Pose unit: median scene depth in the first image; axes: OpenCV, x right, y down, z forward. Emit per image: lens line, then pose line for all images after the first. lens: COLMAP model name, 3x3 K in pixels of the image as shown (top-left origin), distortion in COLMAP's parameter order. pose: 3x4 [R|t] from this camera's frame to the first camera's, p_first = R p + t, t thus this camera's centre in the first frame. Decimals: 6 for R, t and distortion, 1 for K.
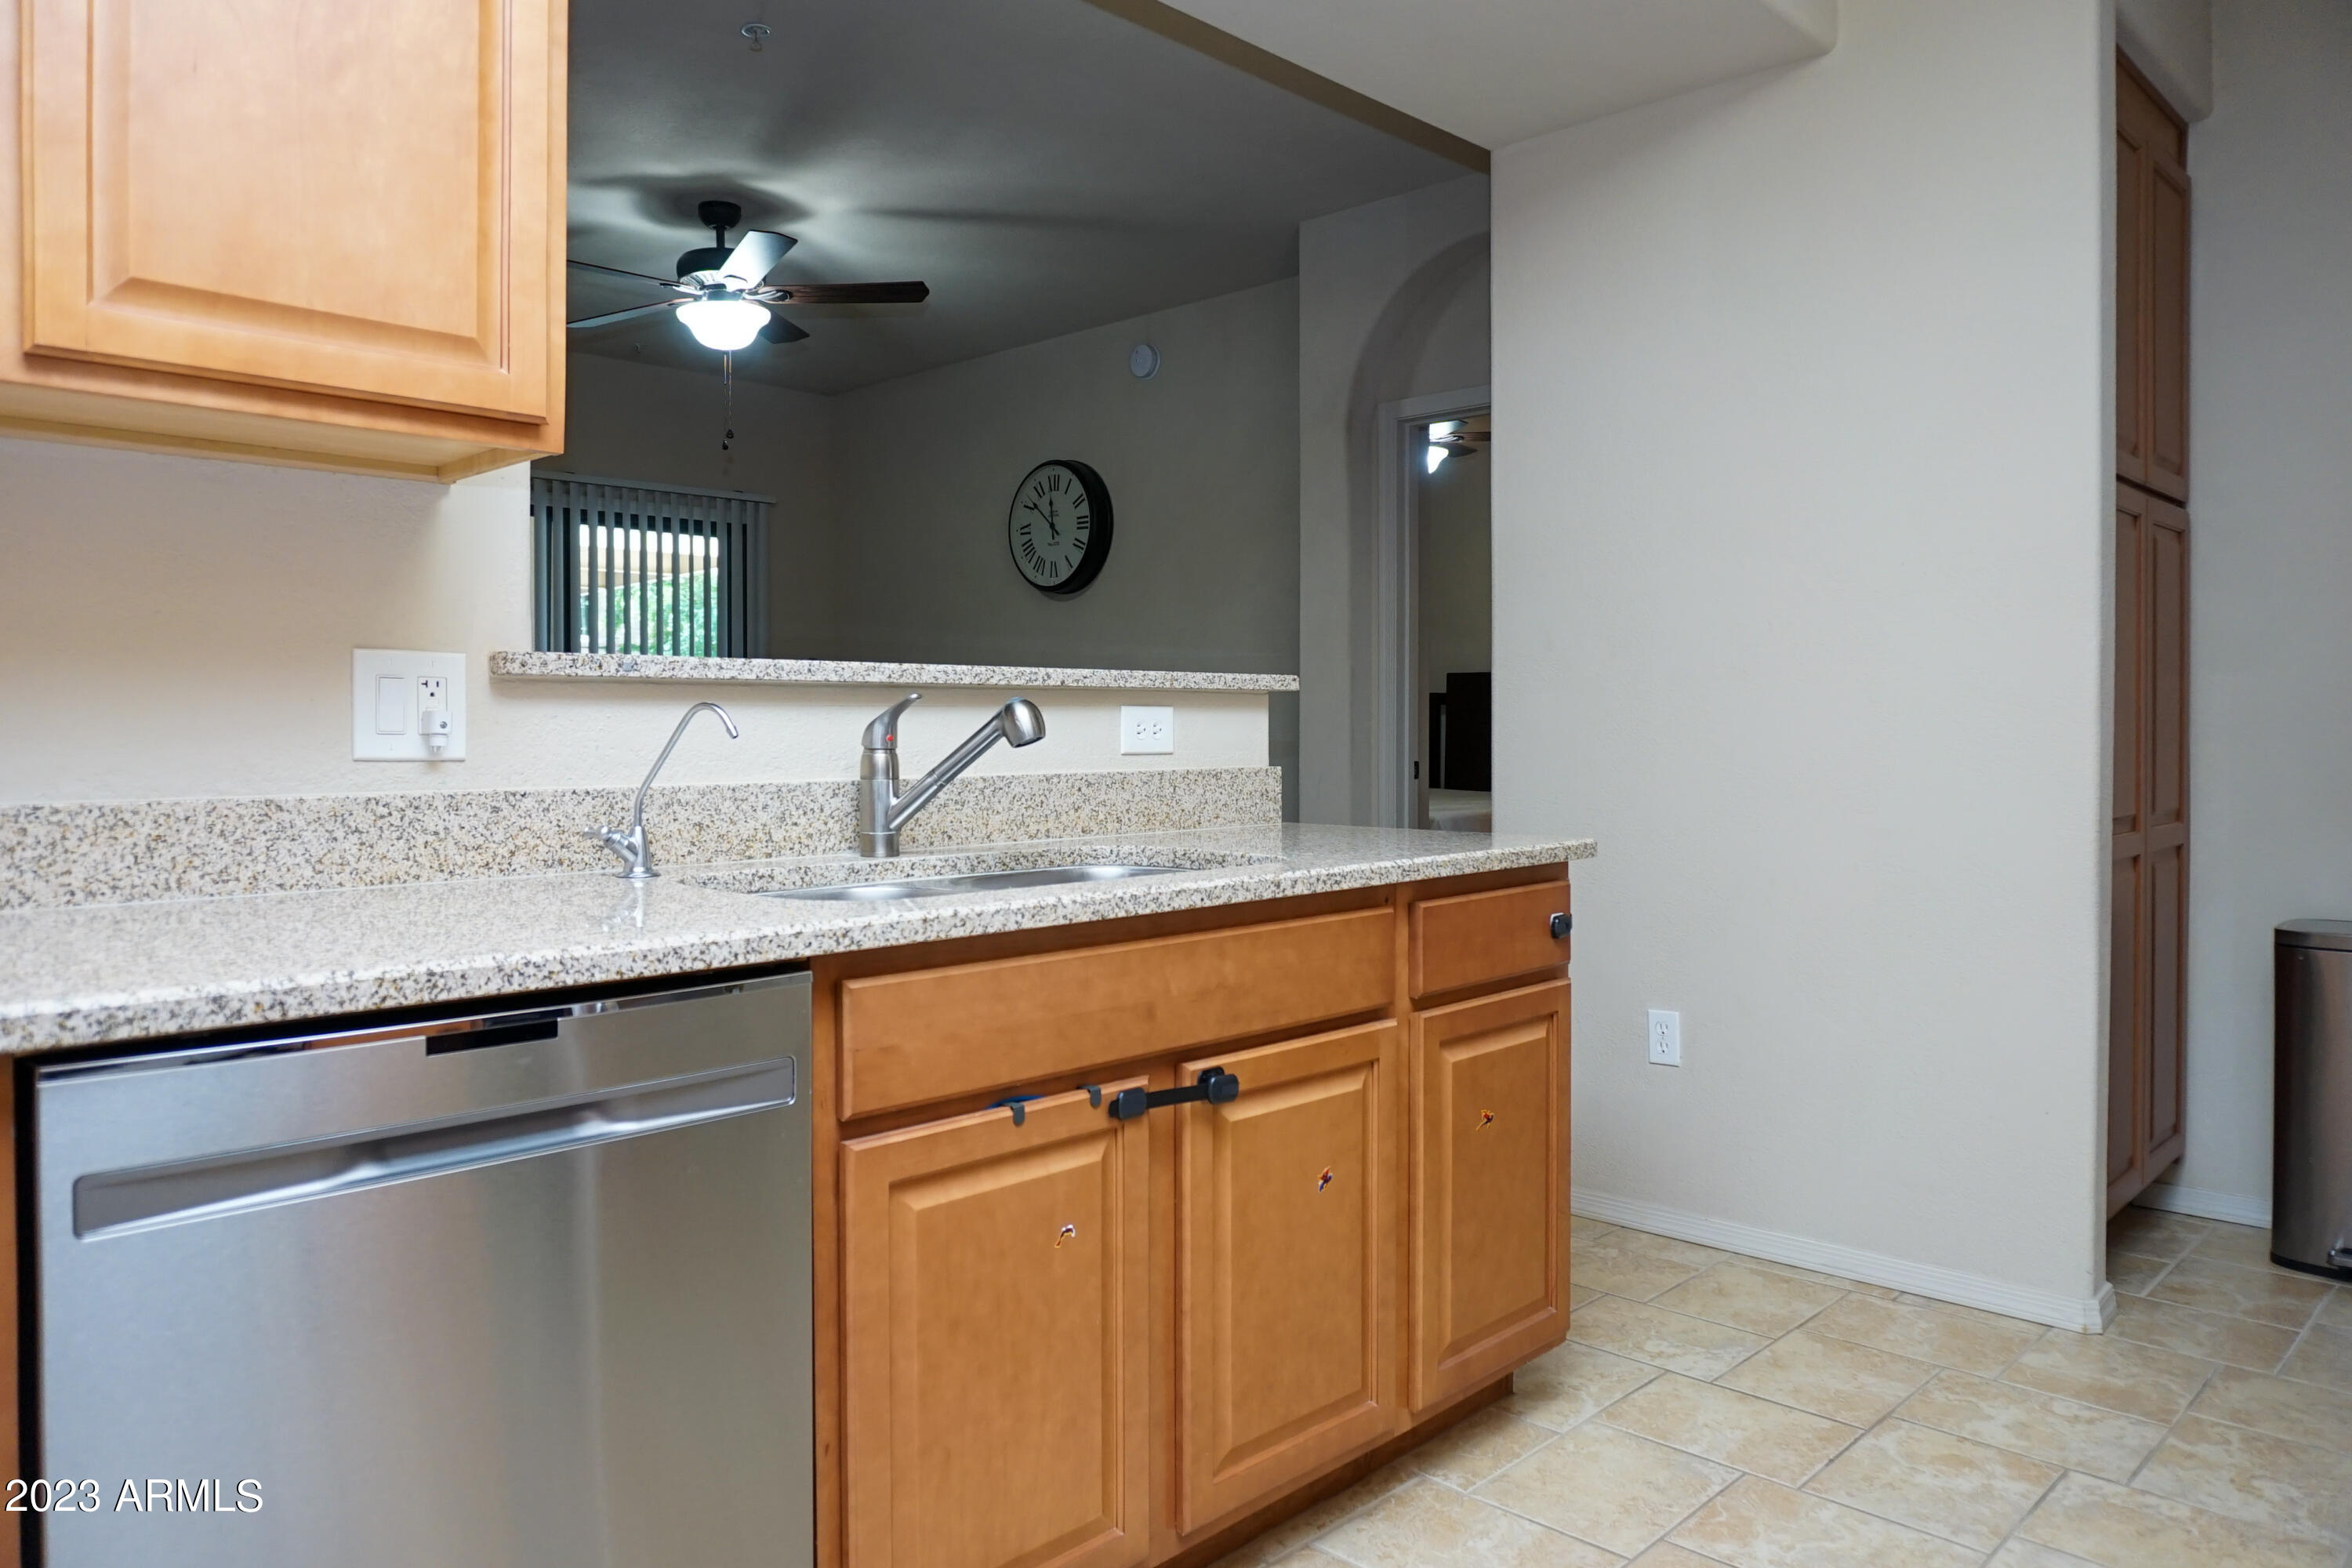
lens RADIAL K [[1596.0, 0, 1178.6], [0, 1596.0, 762.6], [0, 0, 1]] dist [-0.021728, 0.002845]
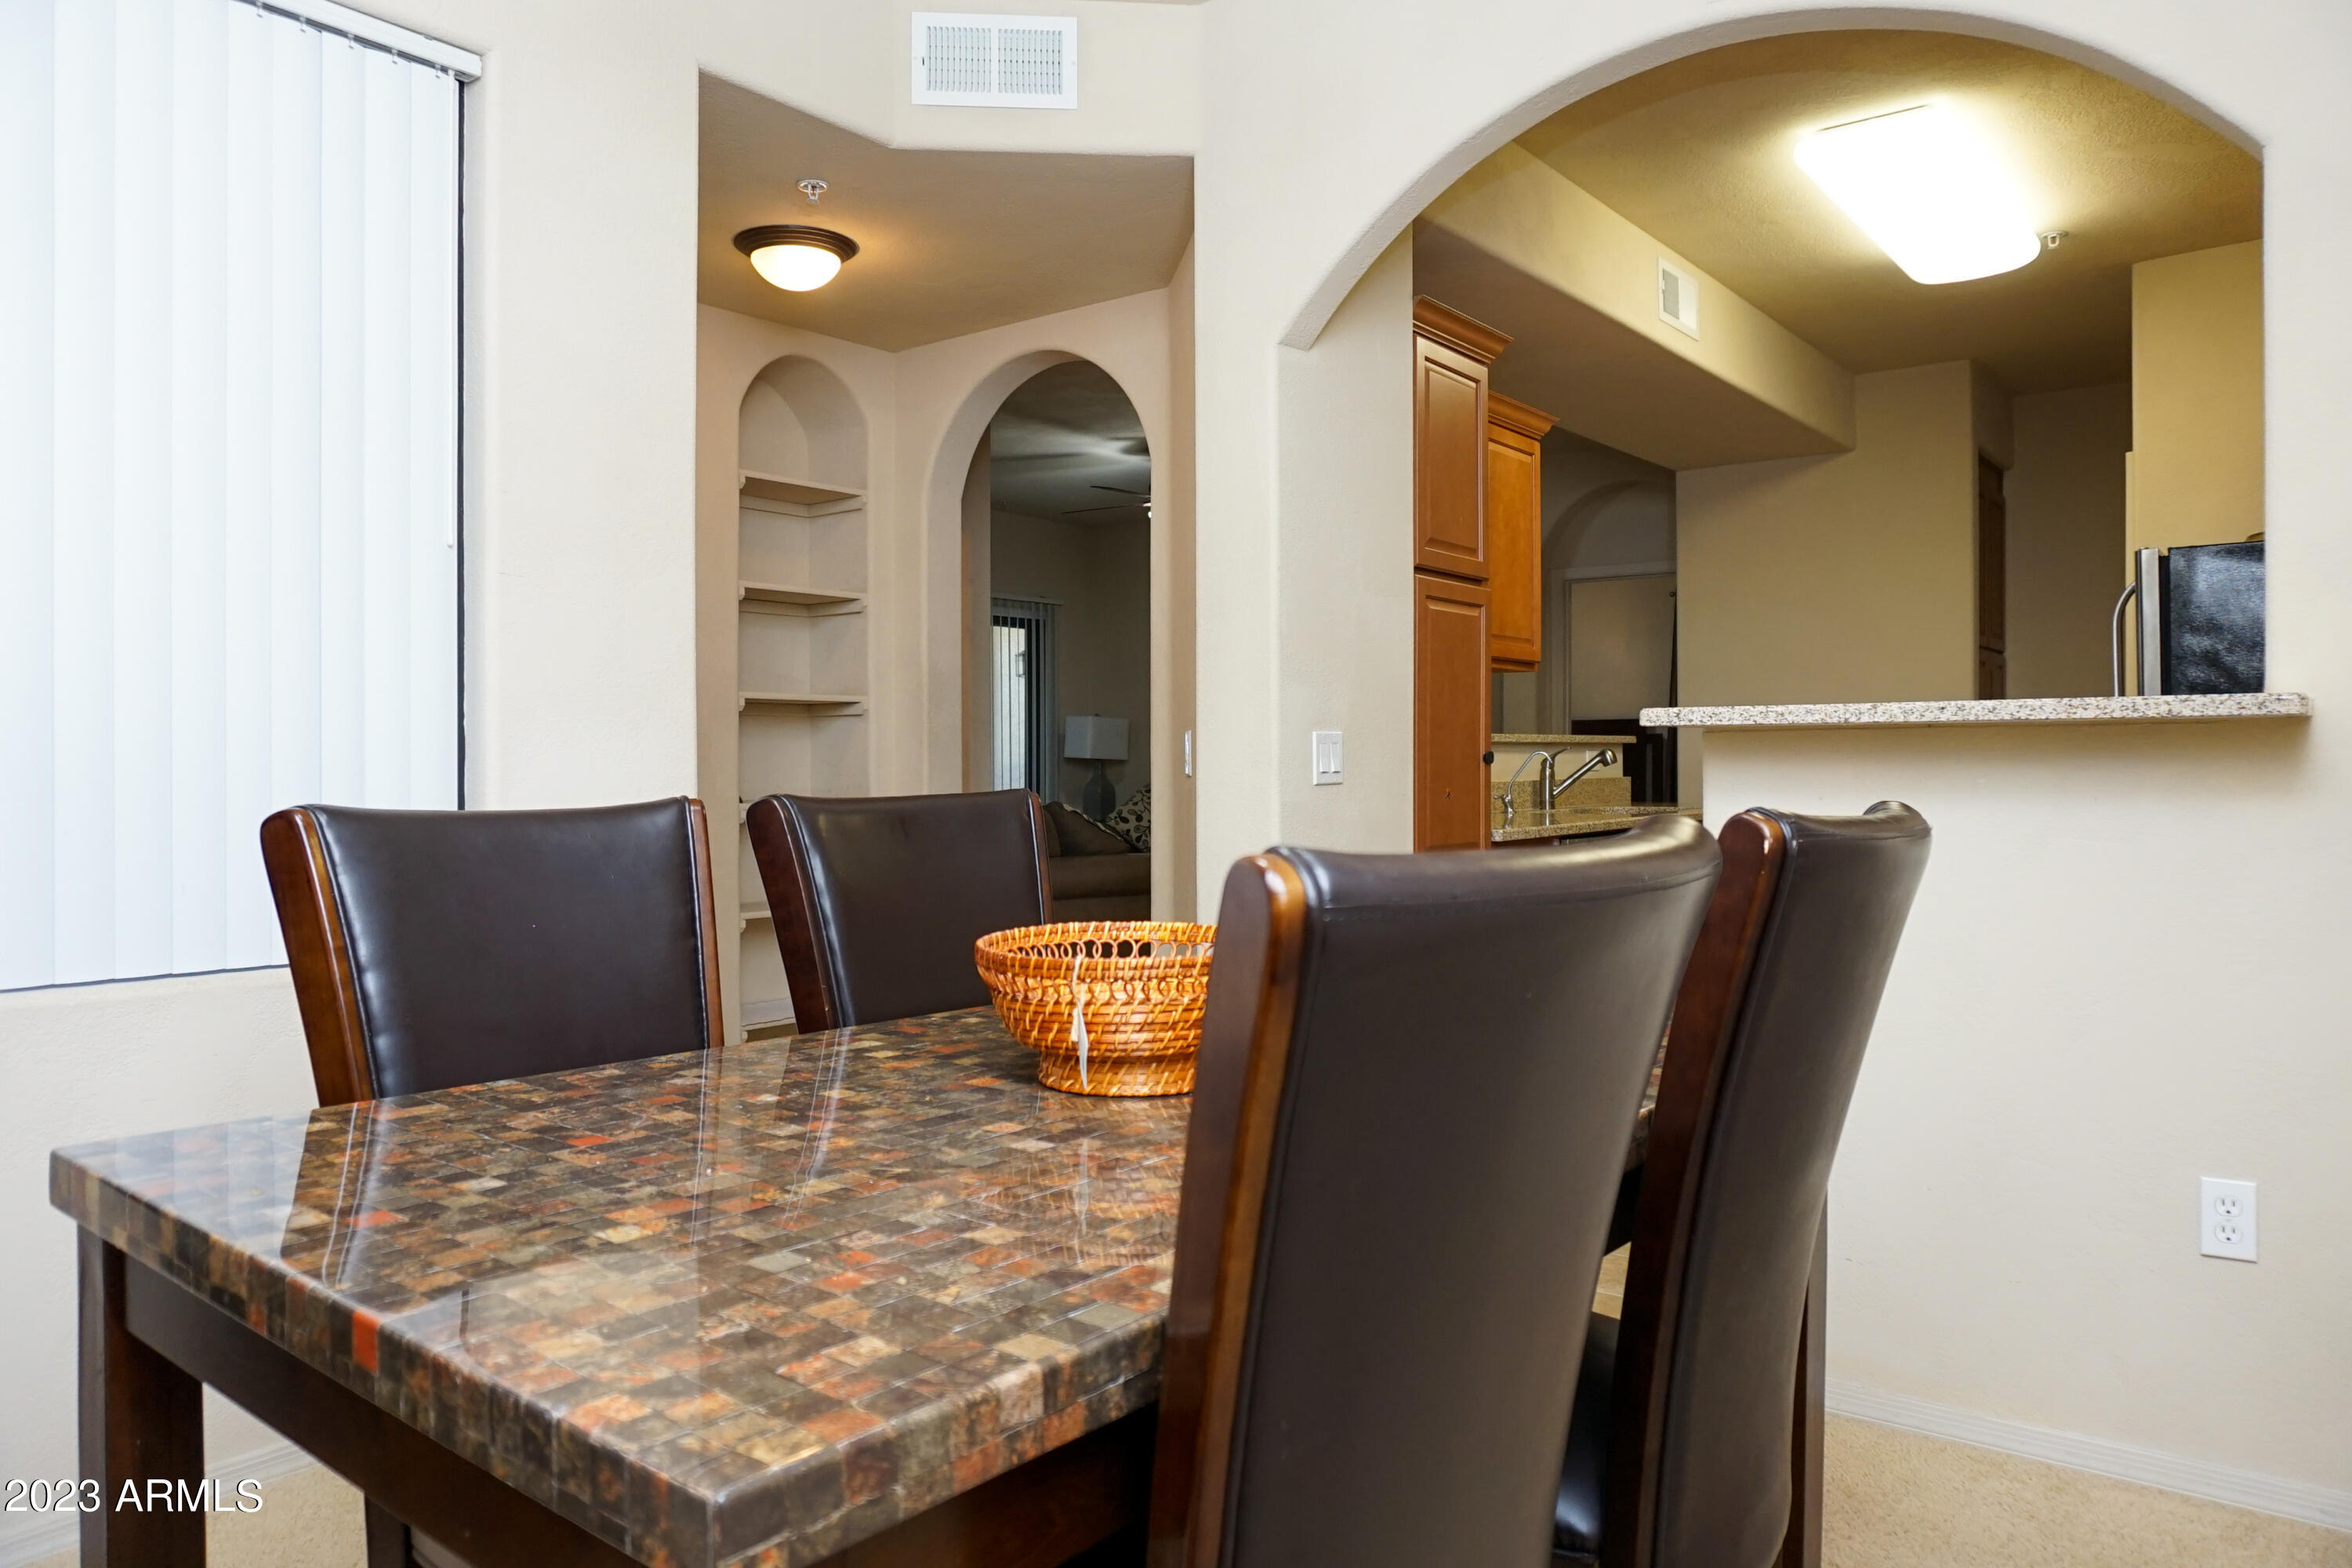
lens RADIAL K [[1596.0, 0, 1168.7], [0, 1596.0, 789.6], [0, 0, 1]] dist [-0.021728, 0.002845]
pose [[0.993206, -0.005519, 0.116236, -0.841371], [0.006004, 0.999975, -0.003824, 0.025415], [-0.116212, 0.004496, 0.993214, -1.142345]]
